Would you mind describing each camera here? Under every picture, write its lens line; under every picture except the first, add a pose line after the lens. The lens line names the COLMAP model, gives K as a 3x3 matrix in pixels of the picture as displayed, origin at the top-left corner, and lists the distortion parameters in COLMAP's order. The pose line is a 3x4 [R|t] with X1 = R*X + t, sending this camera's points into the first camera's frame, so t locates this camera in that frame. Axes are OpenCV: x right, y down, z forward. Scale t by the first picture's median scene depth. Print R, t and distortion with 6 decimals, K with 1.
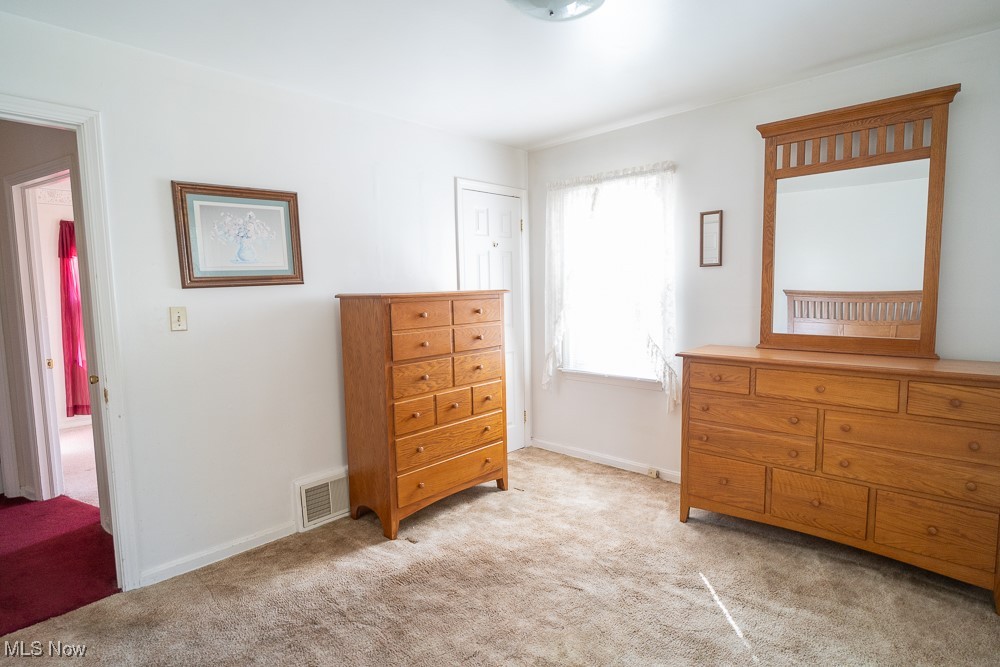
lens RADIAL K [[526.1, 0, 500.0], [0, 526.1, 333.5], [0, 0, 1]] dist [0.003970, -0.001892]
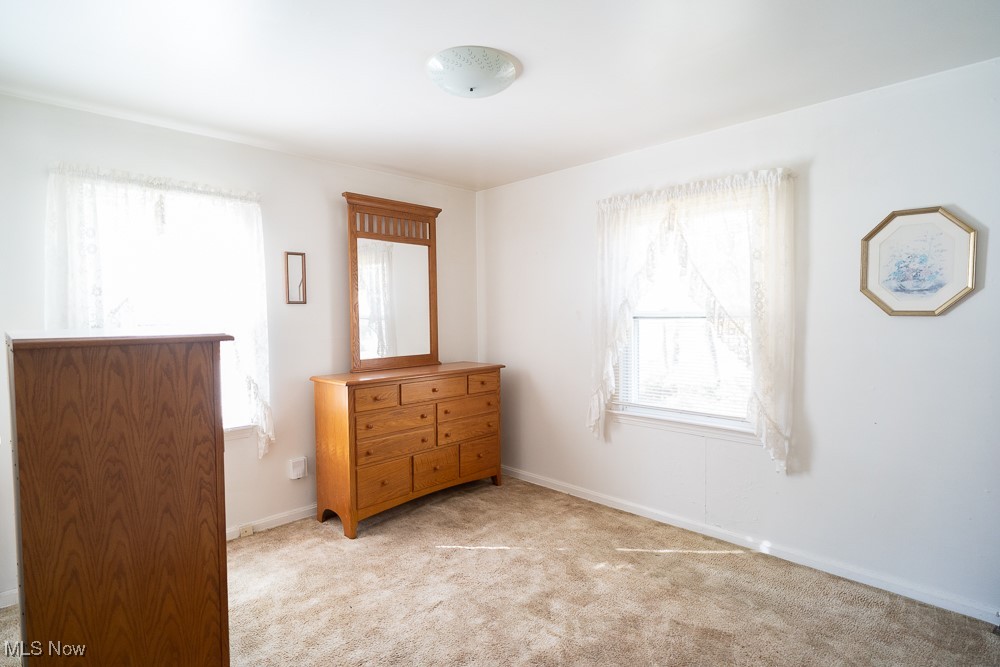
lens RADIAL K [[526.1, 0, 500.0], [0, 526.1, 333.5], [0, 0, 1]] dist [0.003970, -0.001892]
pose [[0.006599, -0.020411, 0.999770, -0.799379], [0.098471, 0.994946, 0.019663, -0.059453], [-0.995118, 0.098319, 0.008575, 0.717693]]
